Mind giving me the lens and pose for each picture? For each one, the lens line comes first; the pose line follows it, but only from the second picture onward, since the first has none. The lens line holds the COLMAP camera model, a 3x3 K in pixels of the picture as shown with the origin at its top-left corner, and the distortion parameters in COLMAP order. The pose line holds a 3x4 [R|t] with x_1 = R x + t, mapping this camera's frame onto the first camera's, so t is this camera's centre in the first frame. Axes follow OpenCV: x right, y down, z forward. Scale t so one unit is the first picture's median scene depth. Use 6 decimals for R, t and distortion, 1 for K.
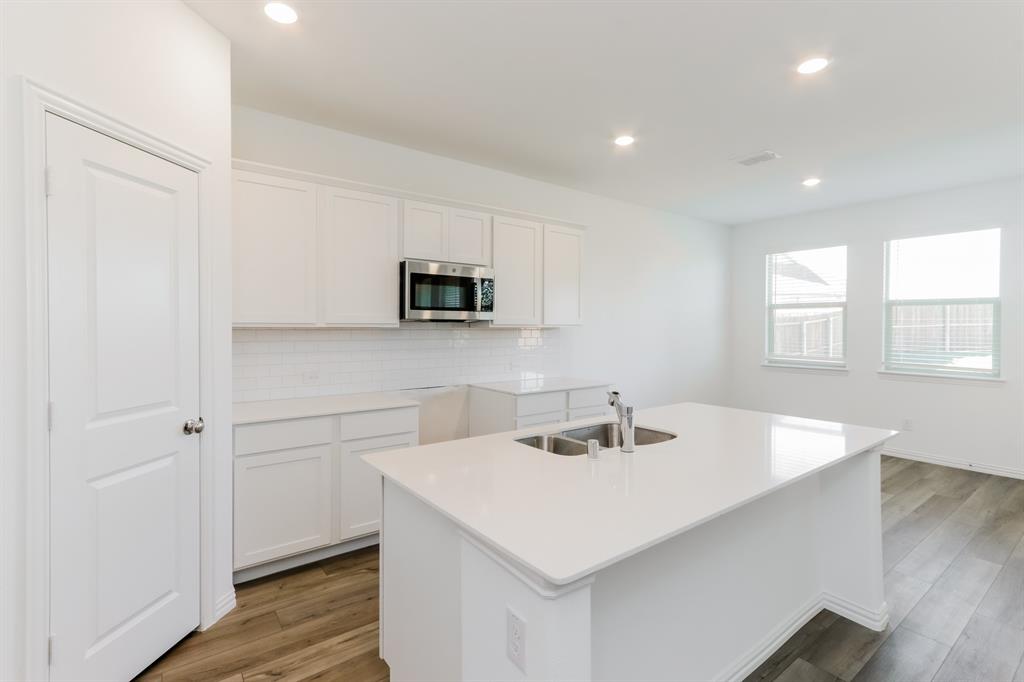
lens RADIAL K [[470.1, 0, 514.2], [0, 470.1, 331.8], [0, 0, 1]] dist [0.004908, 0.001872]
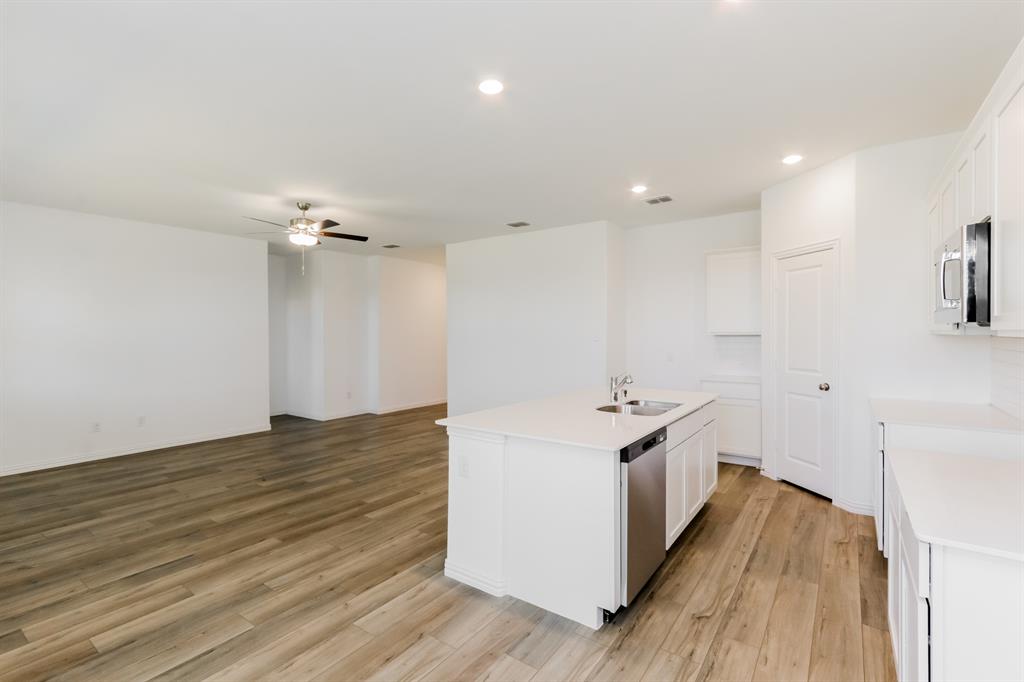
lens RADIAL K [[470.1, 0, 507.1], [0, 470.1, 334.8], [0, 0, 1]] dist [0.004908, 0.001872]
pose [[-0.957946, 0.003627, -0.286926, 0.634663], [-0.001575, 0.999839, 0.017897, -0.022792], [0.286945, 0.017596, -0.957786, 1.444648]]
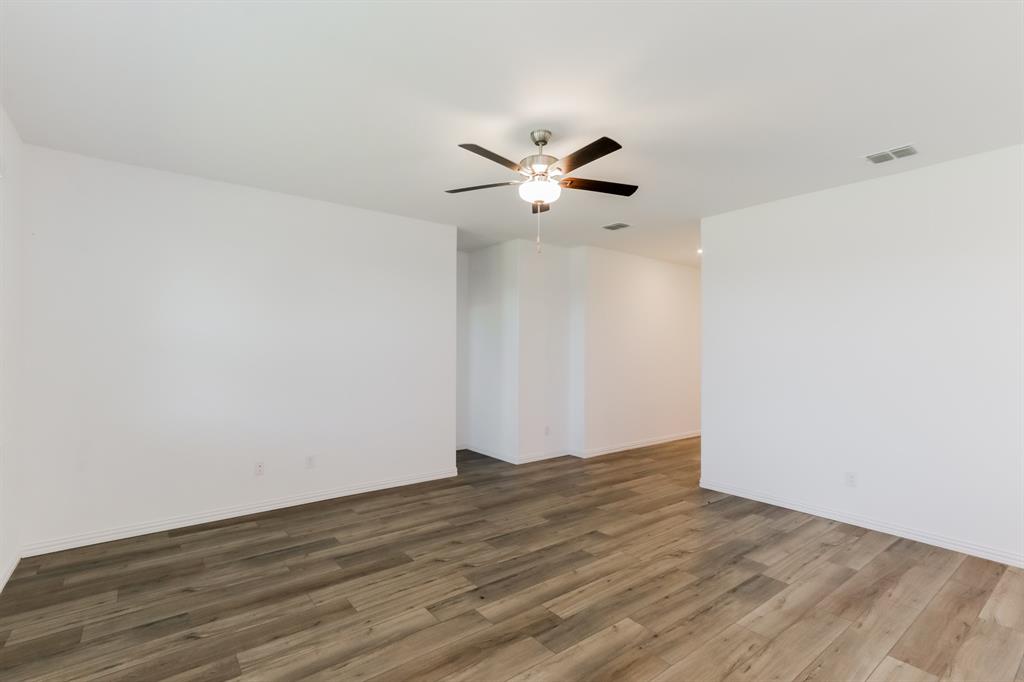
lens RADIAL K [[470.1, 0, 511.6], [0, 470.1, 347.4], [0, 0, 1]] dist [0.004908, 0.001872]
pose [[-0.999802, -0.011460, -0.016276, 0.879658], [-0.011593, 0.999900, 0.008108, -0.005826], [0.016182, 0.008295, -0.999835, 0.755043]]
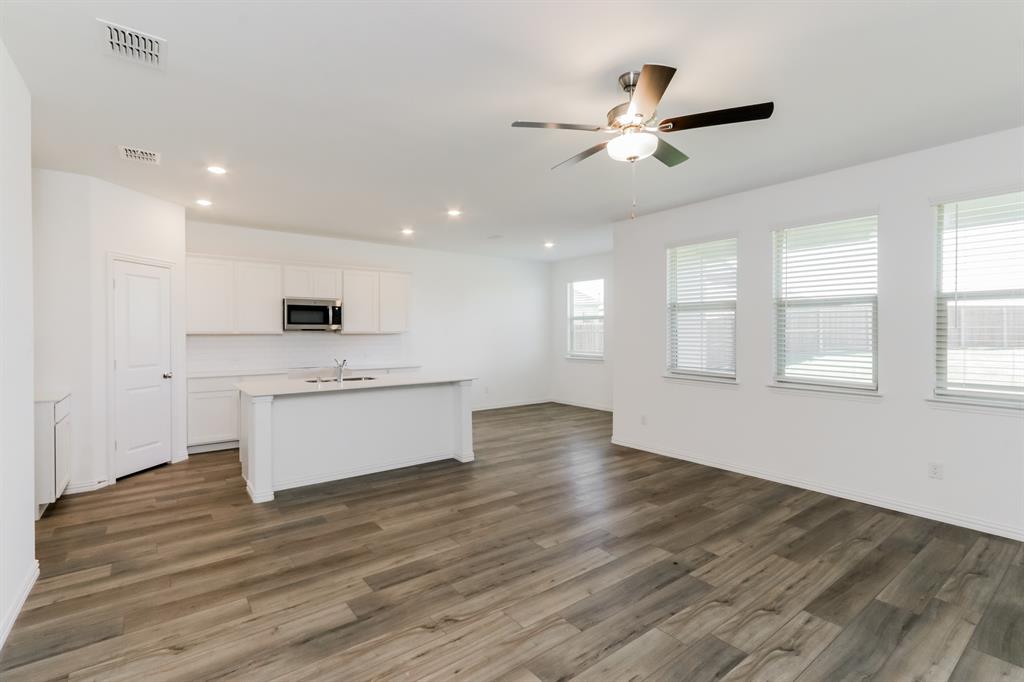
lens RADIAL K [[470.1, 0, 513.8], [0, 470.1, 334.5], [0, 0, 1]] dist [0.004908, 0.001872]
pose [[0.999910, -0.006589, 0.011715, 0.620681], [0.006688, 0.999942, -0.008499, 0.015059], [-0.011659, 0.008577, 0.999895, -0.836966]]
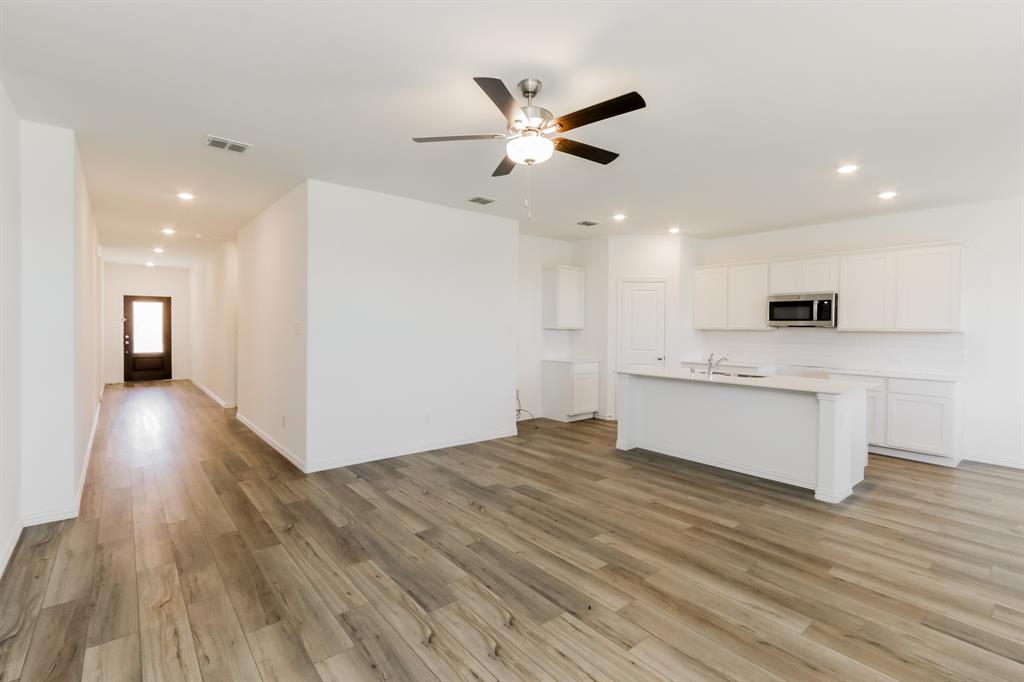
lens RADIAL K [[470.1, 0, 489.4], [0, 470.1, 328.7], [0, 0, 1]] dist [0.004908, 0.001872]
pose [[0.020768, -0.001034, -0.999784, 1.587277], [-0.021786, 0.999762, -0.001487, 0.012096], [0.999547, 0.021812, 0.020741, -0.180025]]
